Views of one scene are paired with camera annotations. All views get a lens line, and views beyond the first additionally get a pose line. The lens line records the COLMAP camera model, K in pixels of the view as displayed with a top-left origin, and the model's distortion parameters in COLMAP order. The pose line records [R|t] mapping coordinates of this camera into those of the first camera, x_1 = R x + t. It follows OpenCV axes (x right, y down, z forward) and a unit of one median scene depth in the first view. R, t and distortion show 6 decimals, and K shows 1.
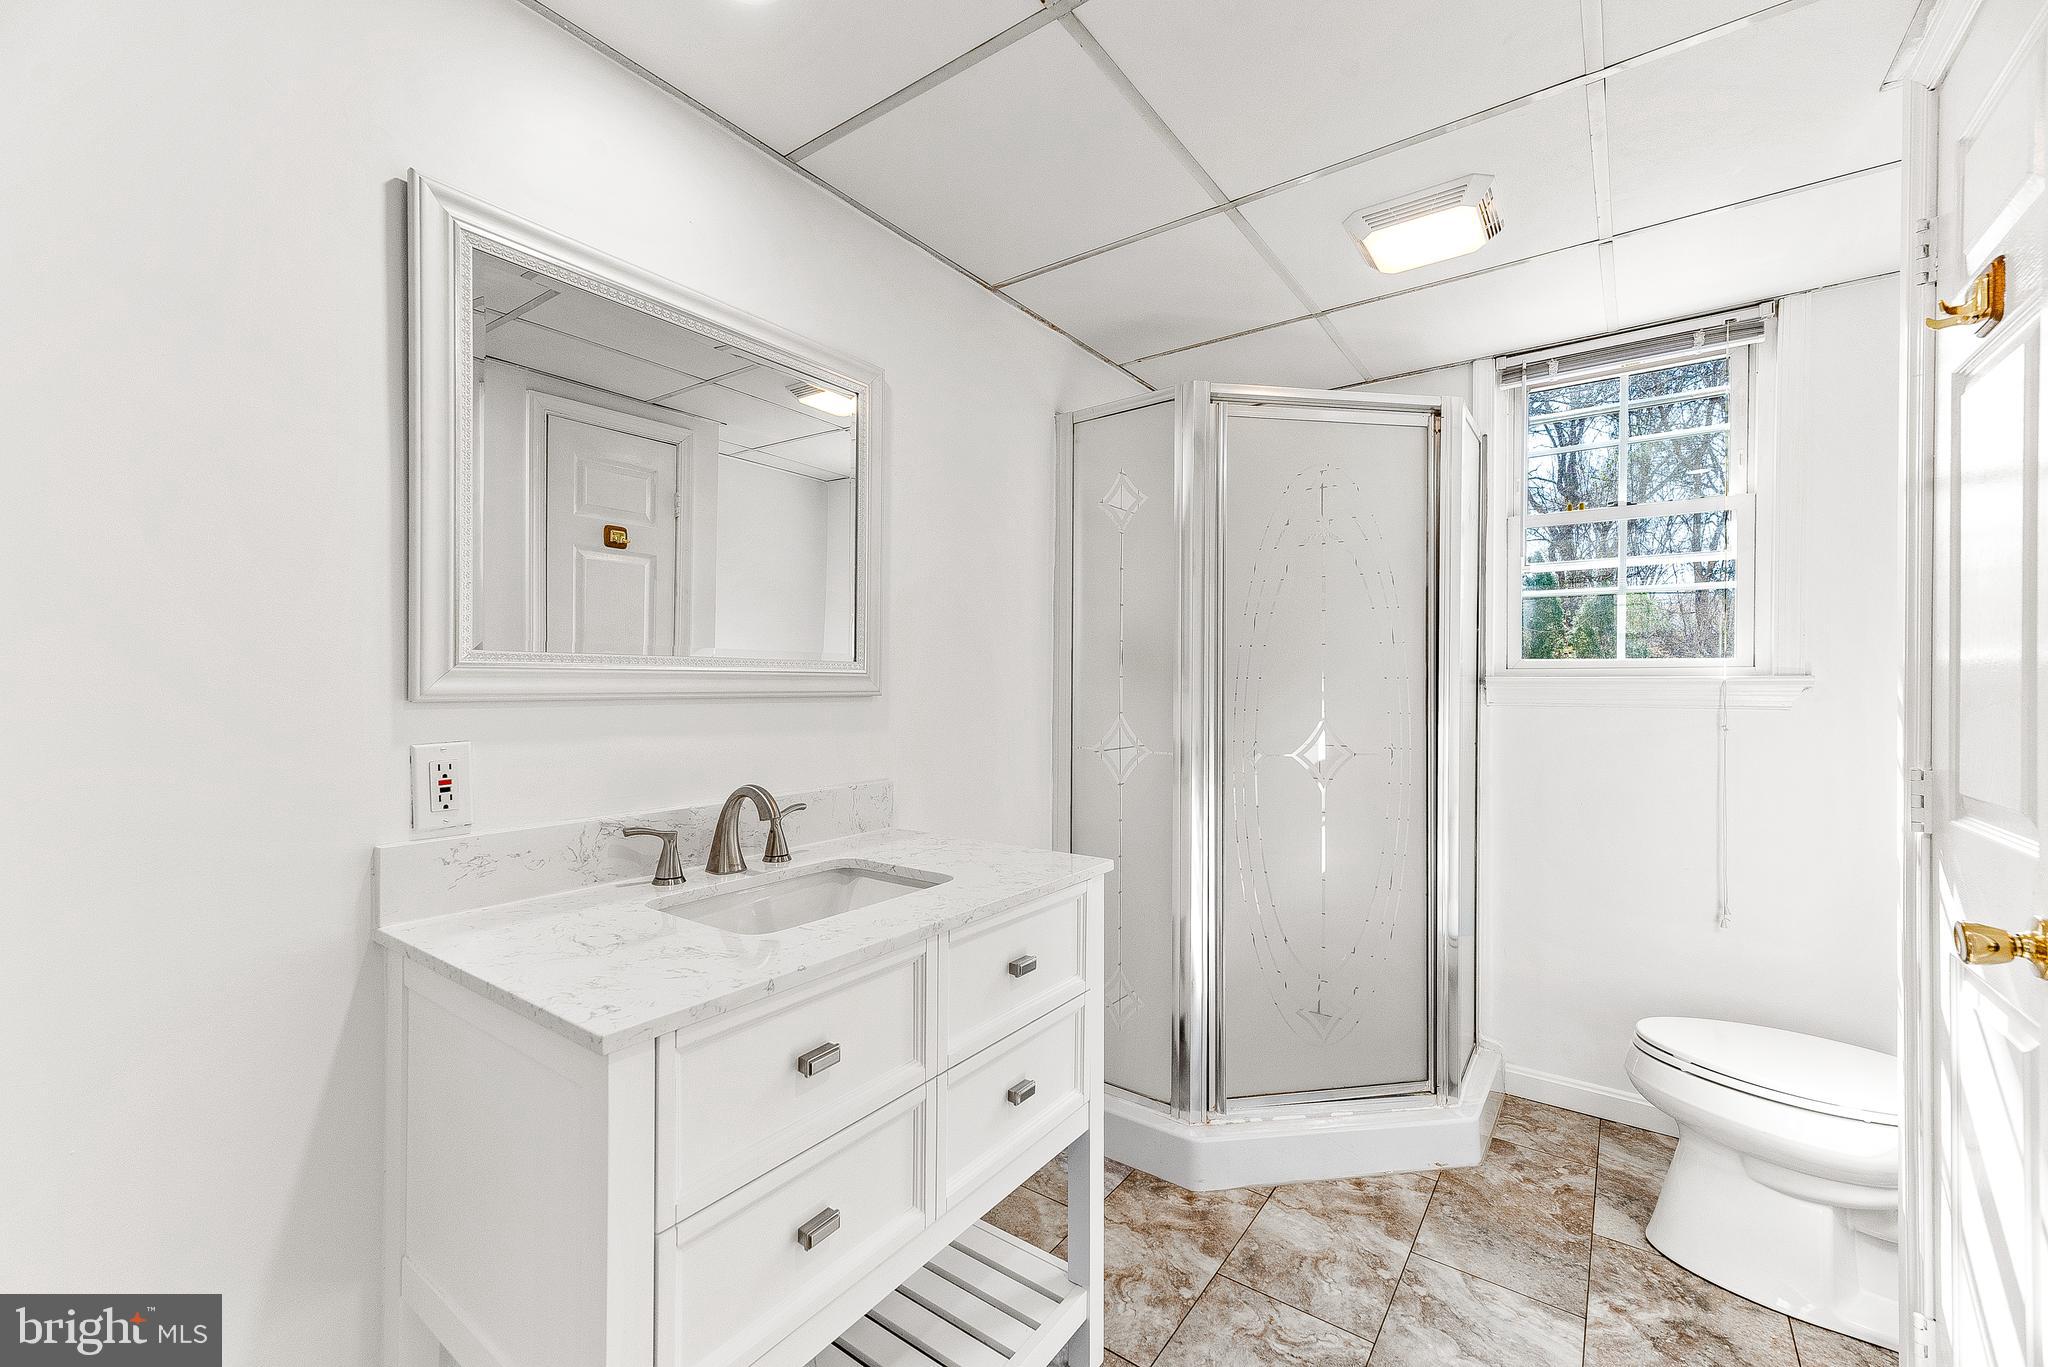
lens RADIAL K [[835.7, 0, 1028.2], [0, 835.7, 679.6], [0, 0, 1]] dist [0.001287, 0.000057]
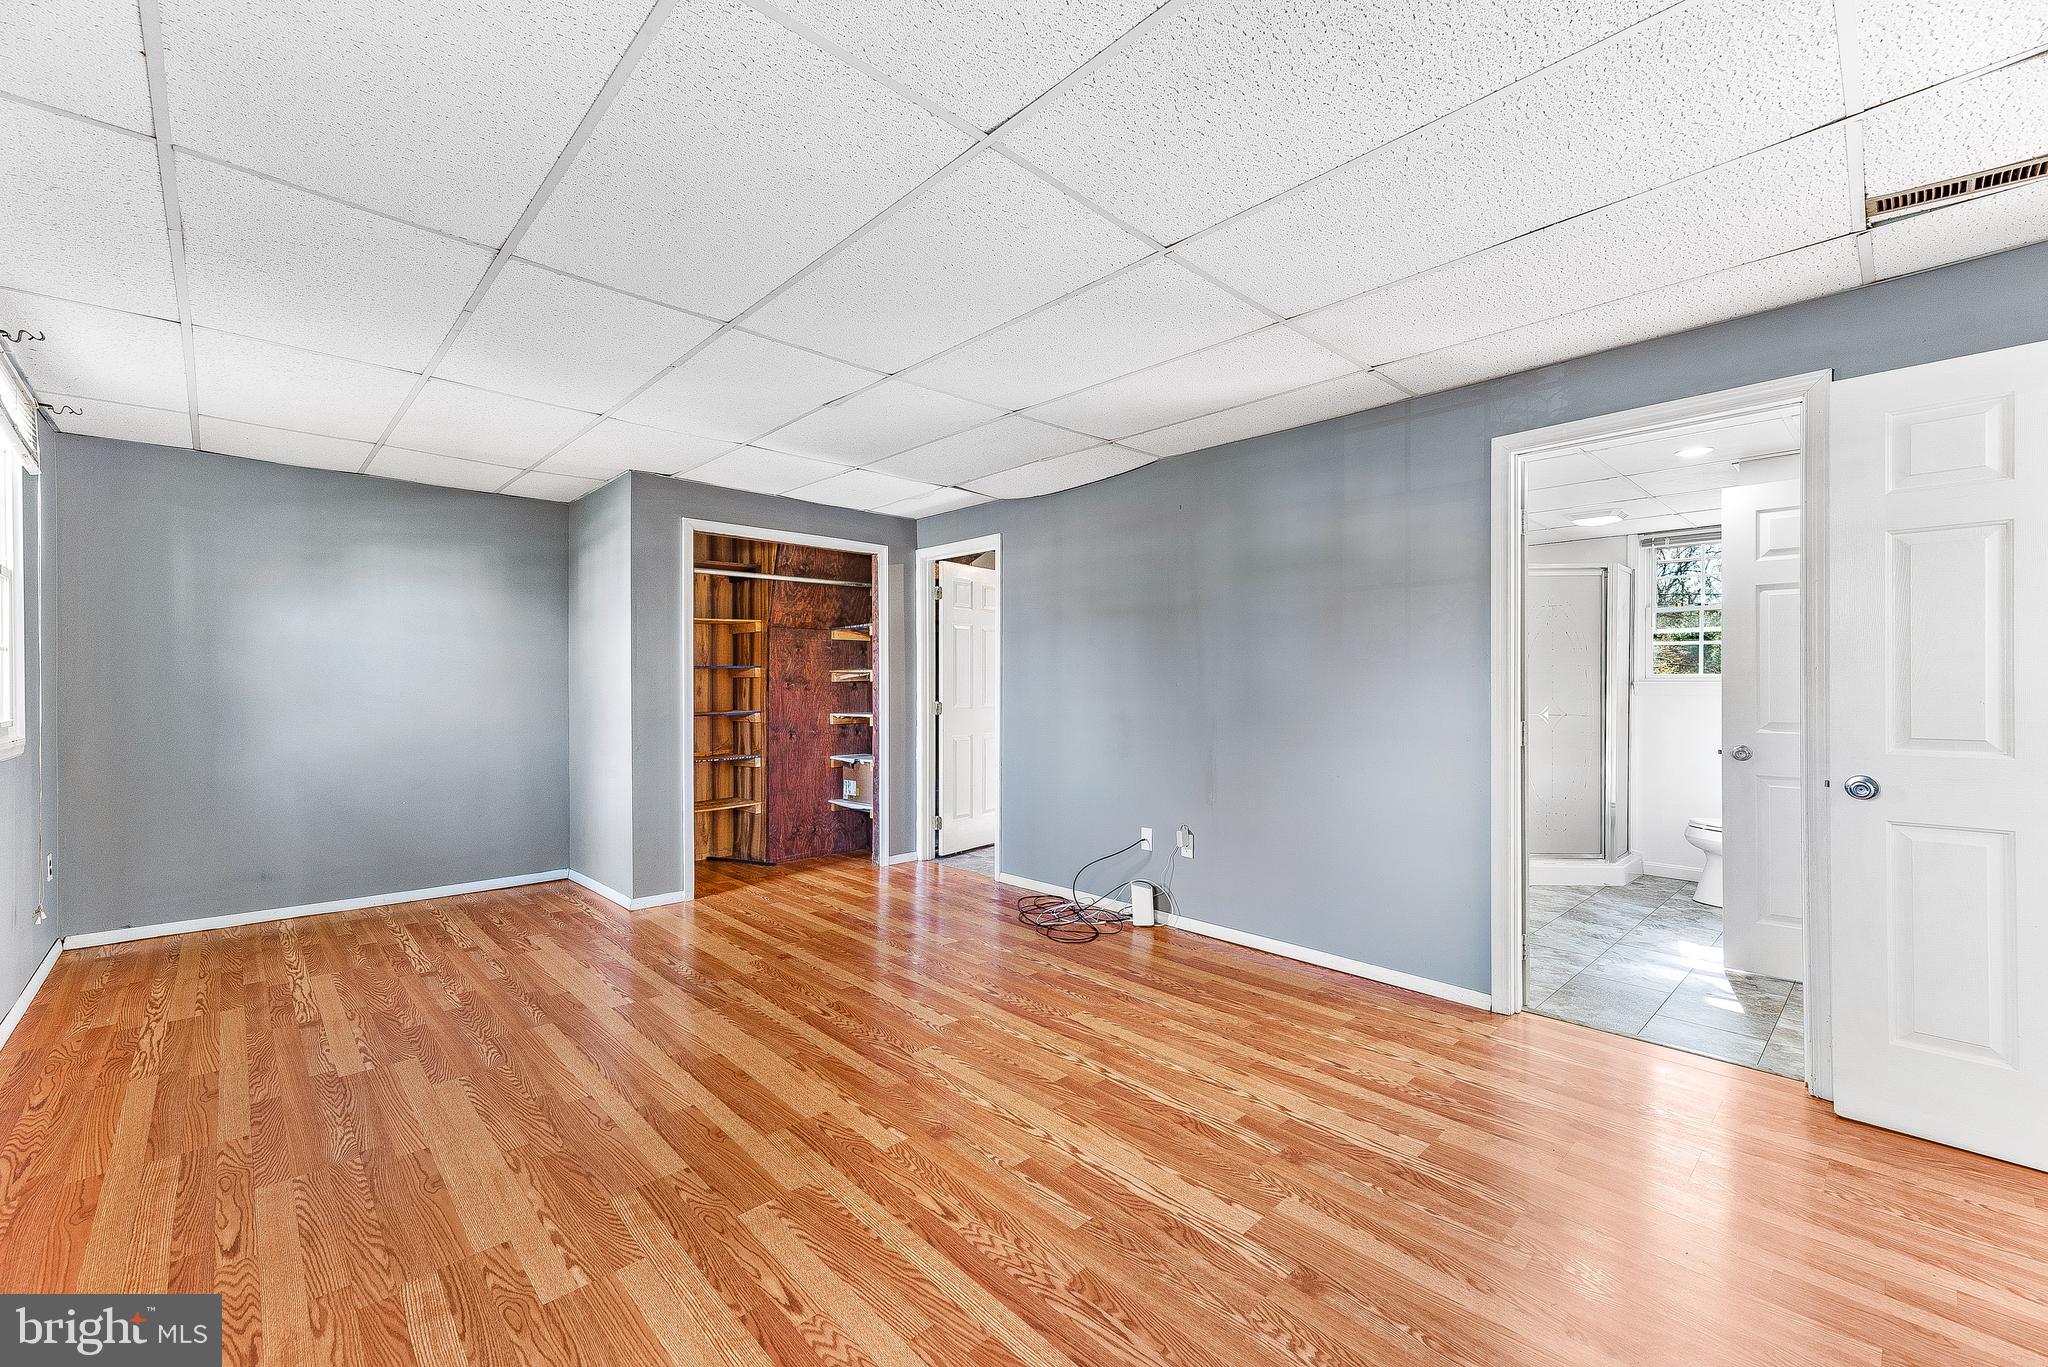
lens RADIAL K [[835.7, 0, 1016.0], [0, 835.7, 688.2], [0, 0, 1]] dist [0.001287, 0.000057]
pose [[0.980793, 0.001738, -0.195044, -0.627613], [-0.001196, 0.999995, 0.002897, 0.010057], [0.195048, -0.002608, 0.980790, -1.505152]]
